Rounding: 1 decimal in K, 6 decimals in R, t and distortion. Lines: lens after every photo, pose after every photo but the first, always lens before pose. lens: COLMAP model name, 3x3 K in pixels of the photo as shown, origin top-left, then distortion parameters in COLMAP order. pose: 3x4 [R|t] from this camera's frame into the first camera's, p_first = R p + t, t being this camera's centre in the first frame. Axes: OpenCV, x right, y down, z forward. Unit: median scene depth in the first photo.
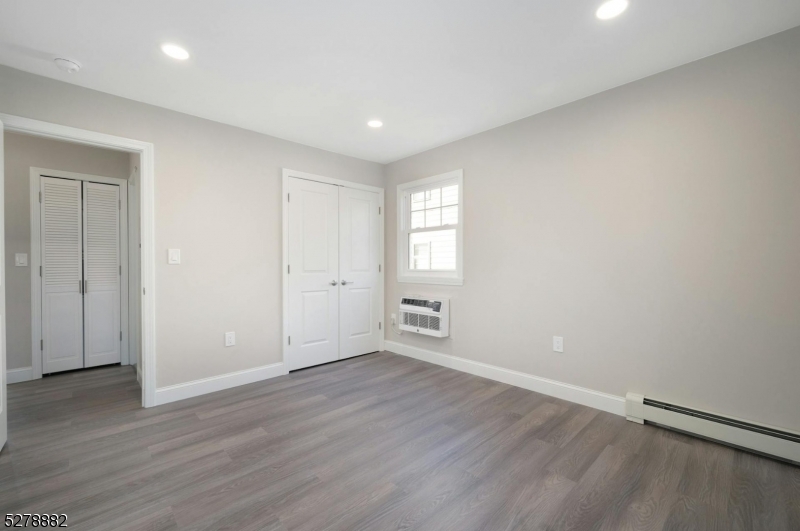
lens RADIAL K [[343.9, 0, 400.0], [0, 343.9, 265.5], [0, 0, 1]] dist [0.001836, 0.000174]
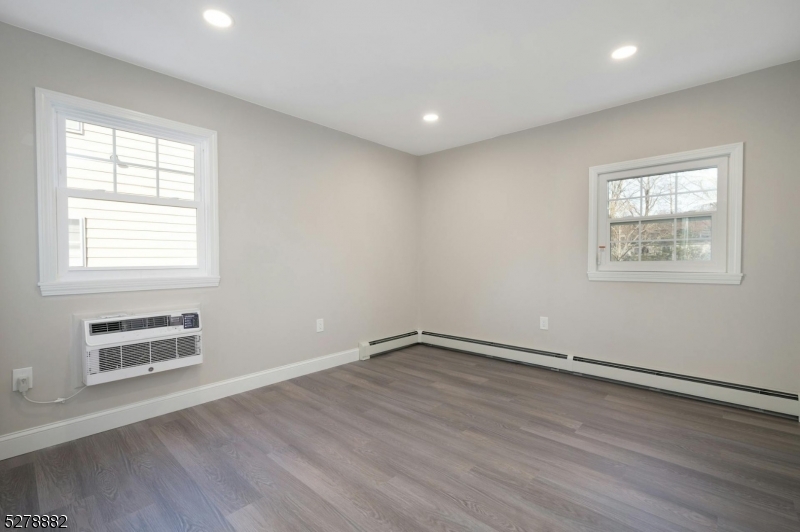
lens RADIAL K [[355.9, 0, 408.9], [0, 355.9, 268.4], [0, 0, 1]] dist [0.000876, -0.000116]
pose [[-0.090844, -0.021556, 0.995632, -0.707309], [0.009944, 0.999696, 0.022552, 0.006623], [-0.995816, 0.011949, -0.090602, 0.725037]]
